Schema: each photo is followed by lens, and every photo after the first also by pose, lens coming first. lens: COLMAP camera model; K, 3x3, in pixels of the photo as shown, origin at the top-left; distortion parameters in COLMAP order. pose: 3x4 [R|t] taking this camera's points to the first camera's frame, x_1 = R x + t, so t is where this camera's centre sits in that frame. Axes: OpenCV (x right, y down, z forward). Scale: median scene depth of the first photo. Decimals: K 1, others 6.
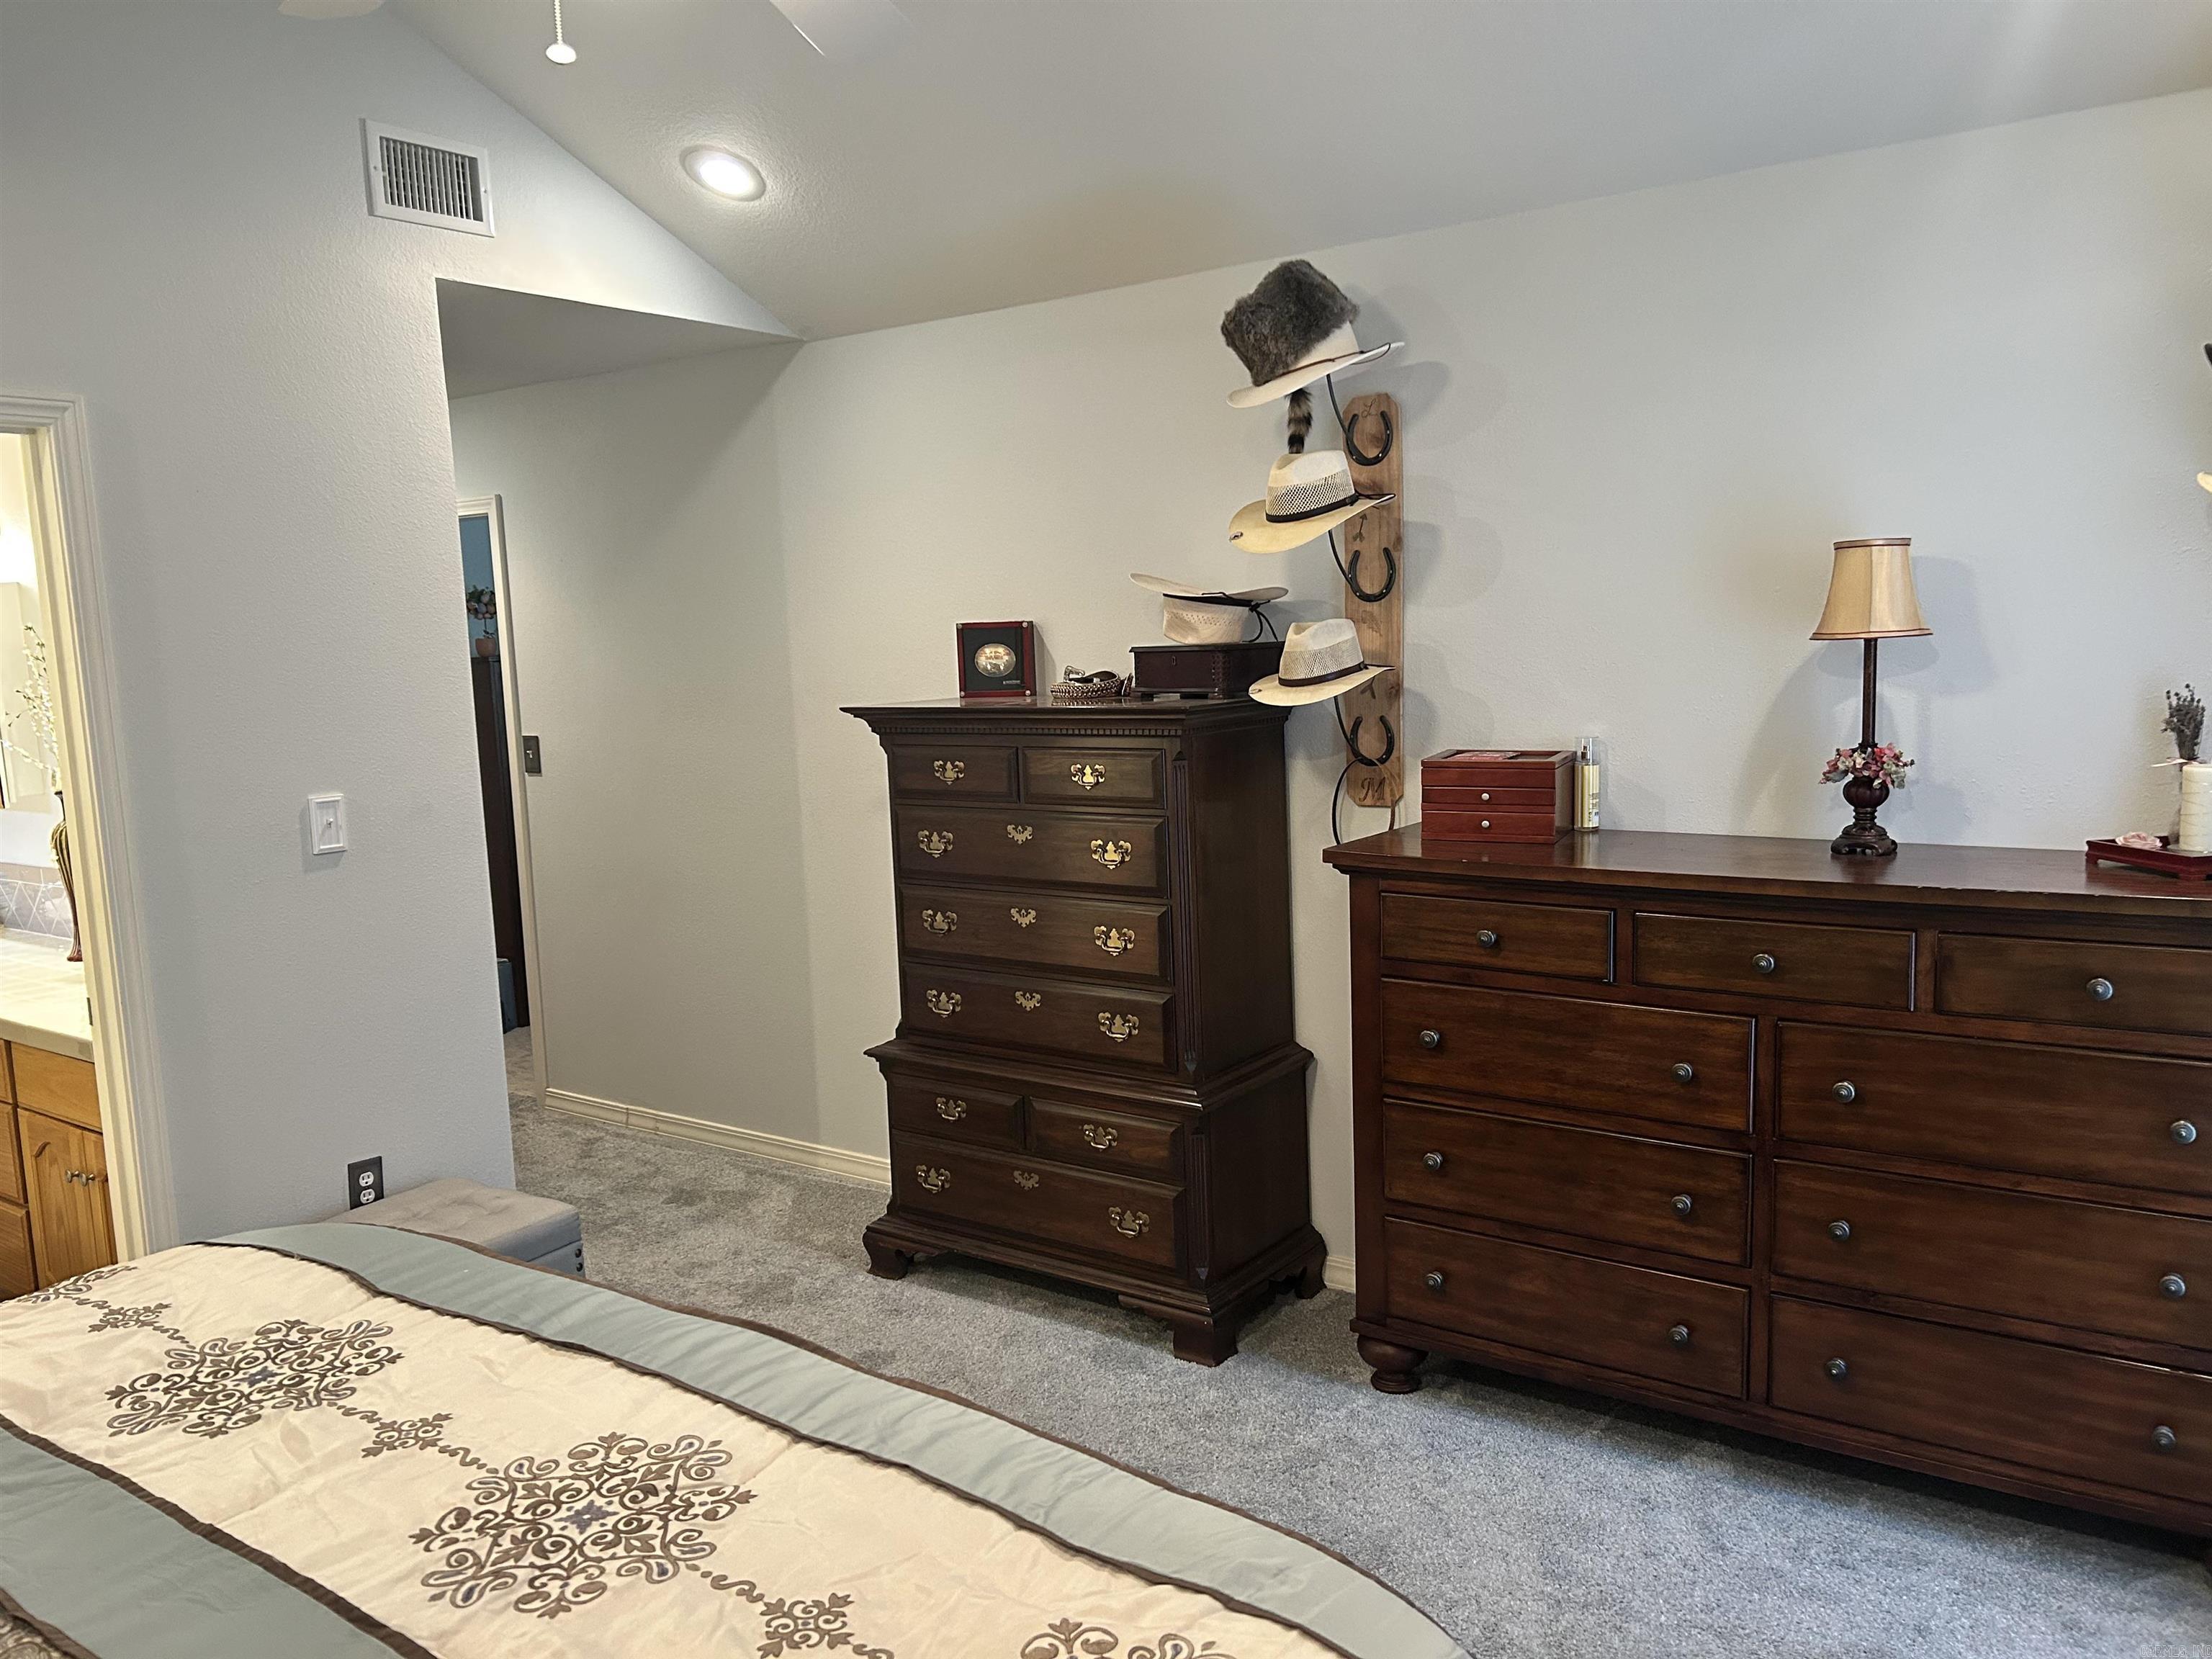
lens RADIAL K [[1653.5, 0, 1106.0], [0, 1653.5, 829.5], [0, 0, 1]] dist [0.008500, -0.003578]
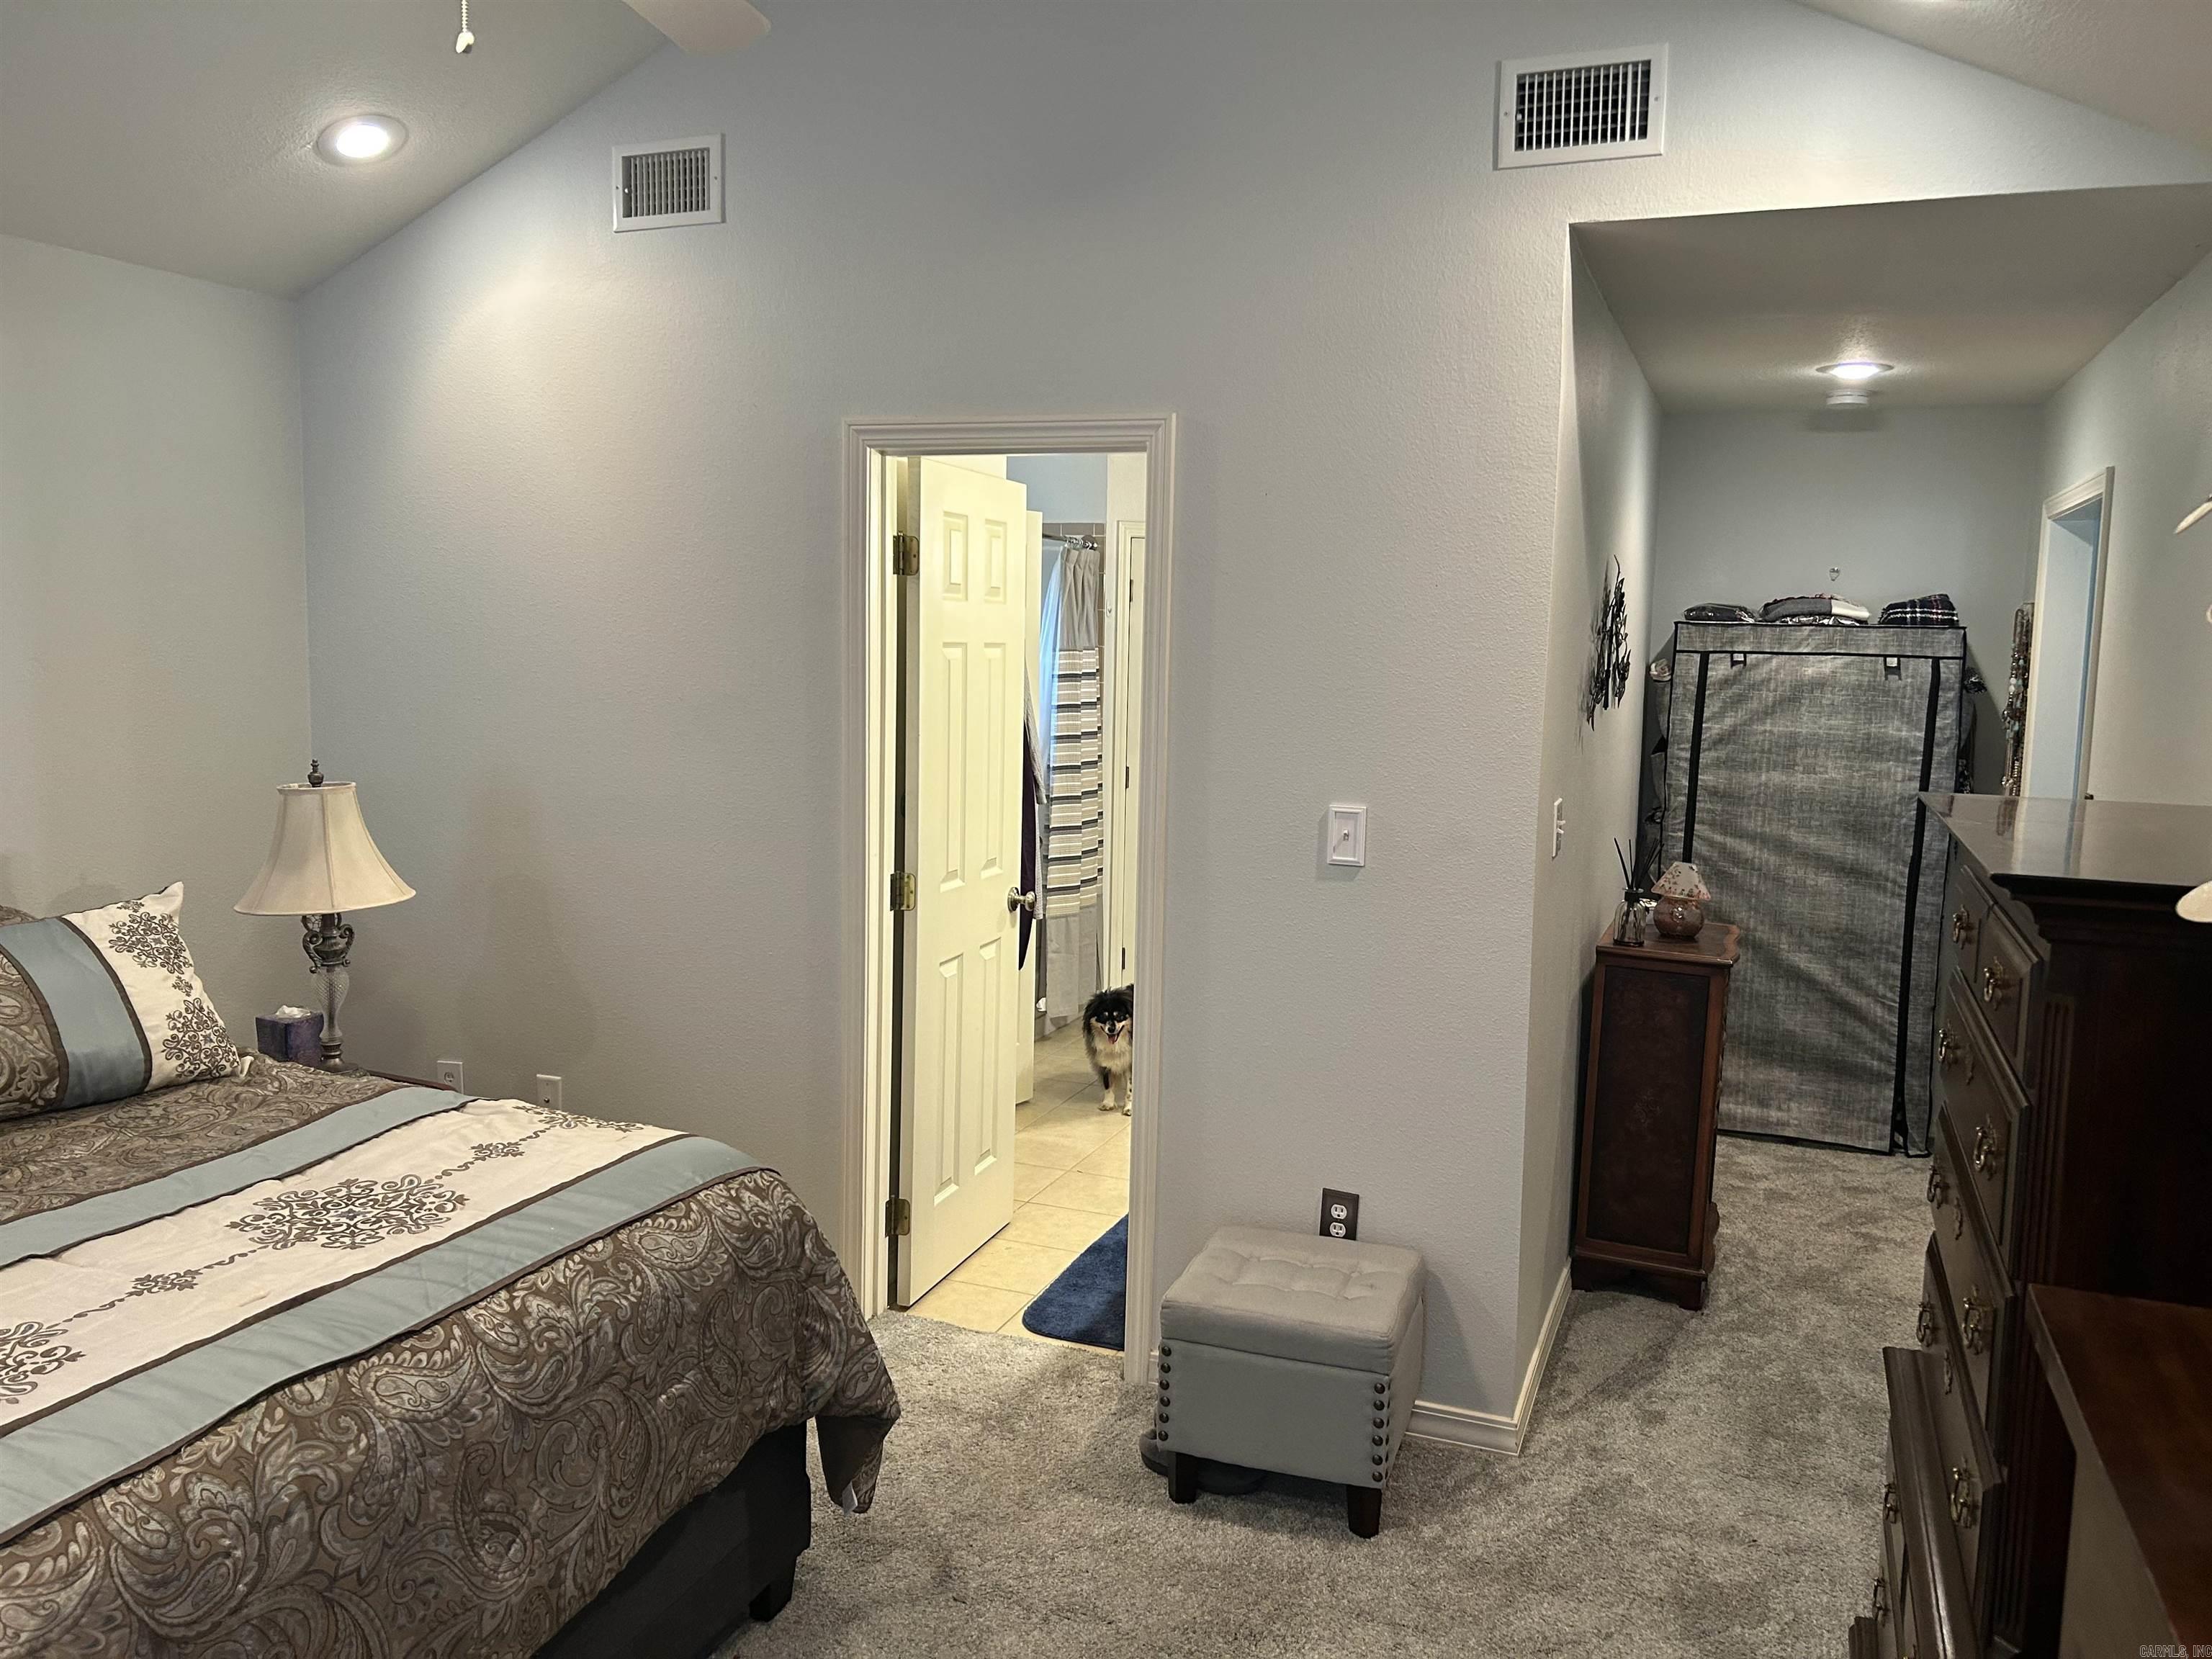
lens RADIAL K [[1655.6, 0, 1134.4], [0, 1655.6, 808.8], [0, 0, 1]] dist [0.006487, -0.001736]
pose [[0.229467, 0.146709, -0.962196, 0.413512], [-0.151036, 0.981967, 0.113704, -0.107493], [0.961526, 0.119235, 0.247488, 0.637533]]
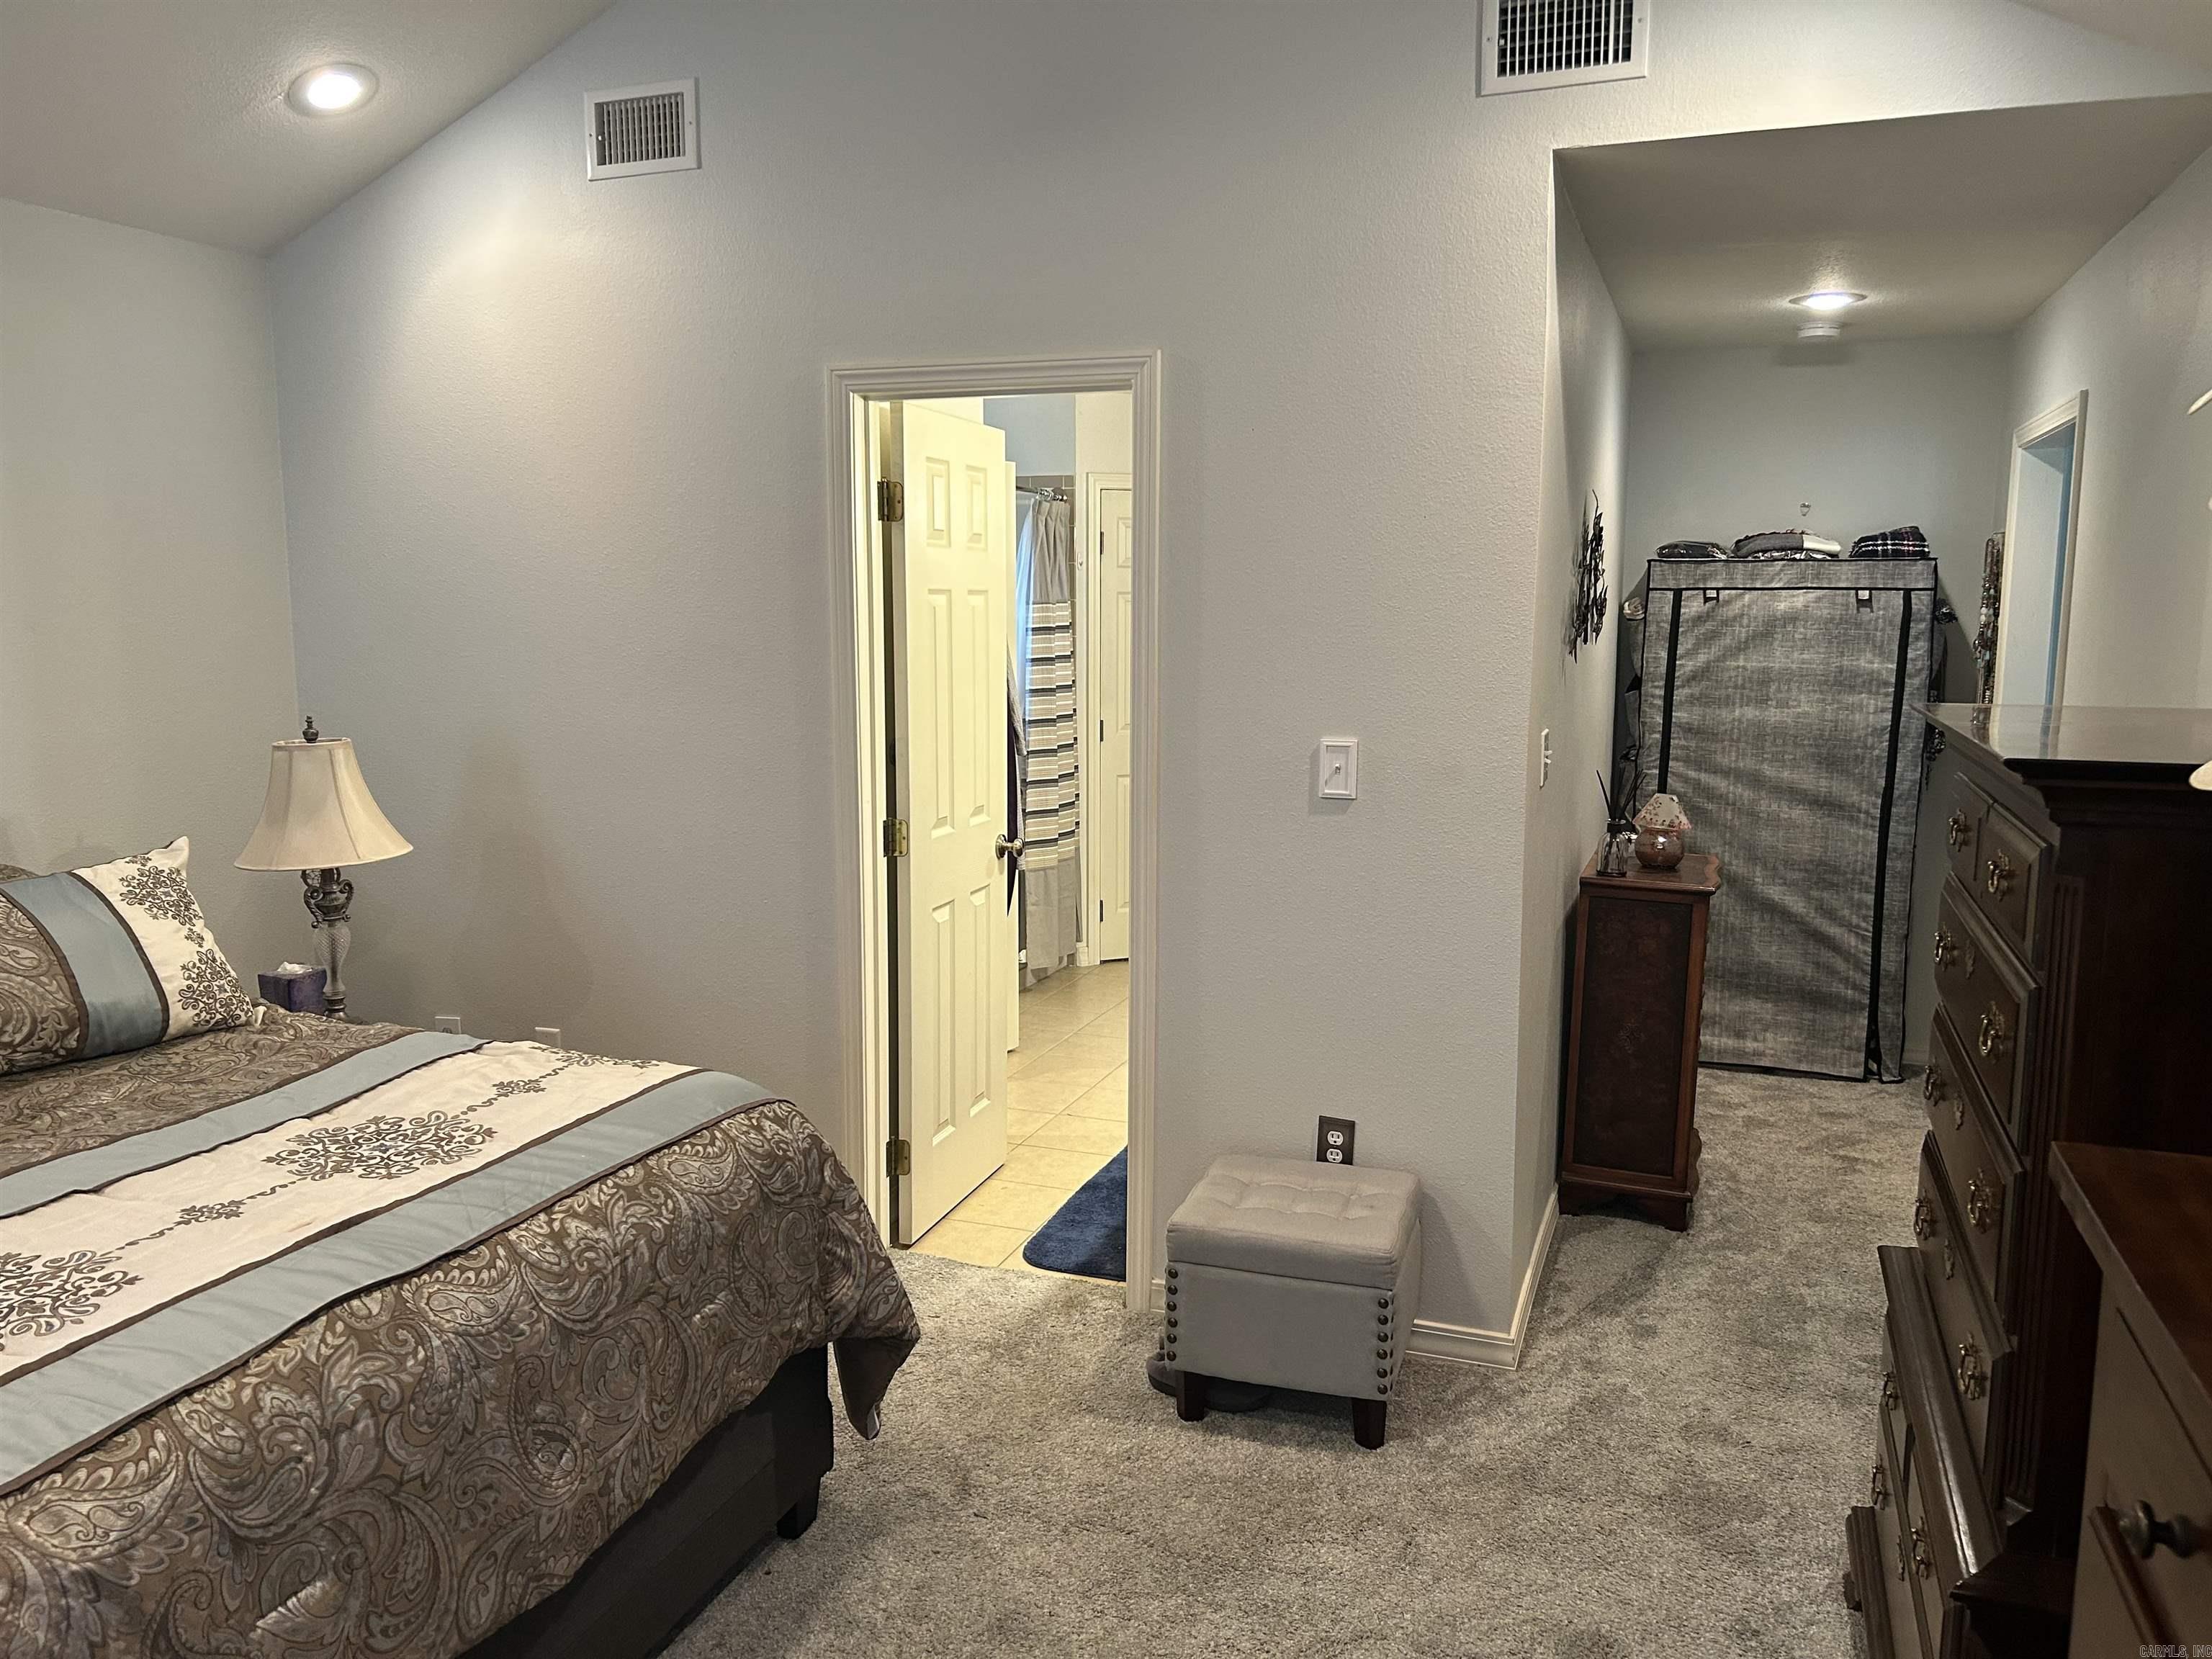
lens RADIAL K [[1653.5, 0, 1106.0], [0, 1653.5, 829.5], [0, 0, 1]] dist [0.008500, -0.003578]
pose [[0.241200, 0.172847, -0.954959, 0.420215], [-0.131368, 0.980770, 0.144338, -0.088996], [0.961543, 0.090637, 0.259268, 0.616420]]
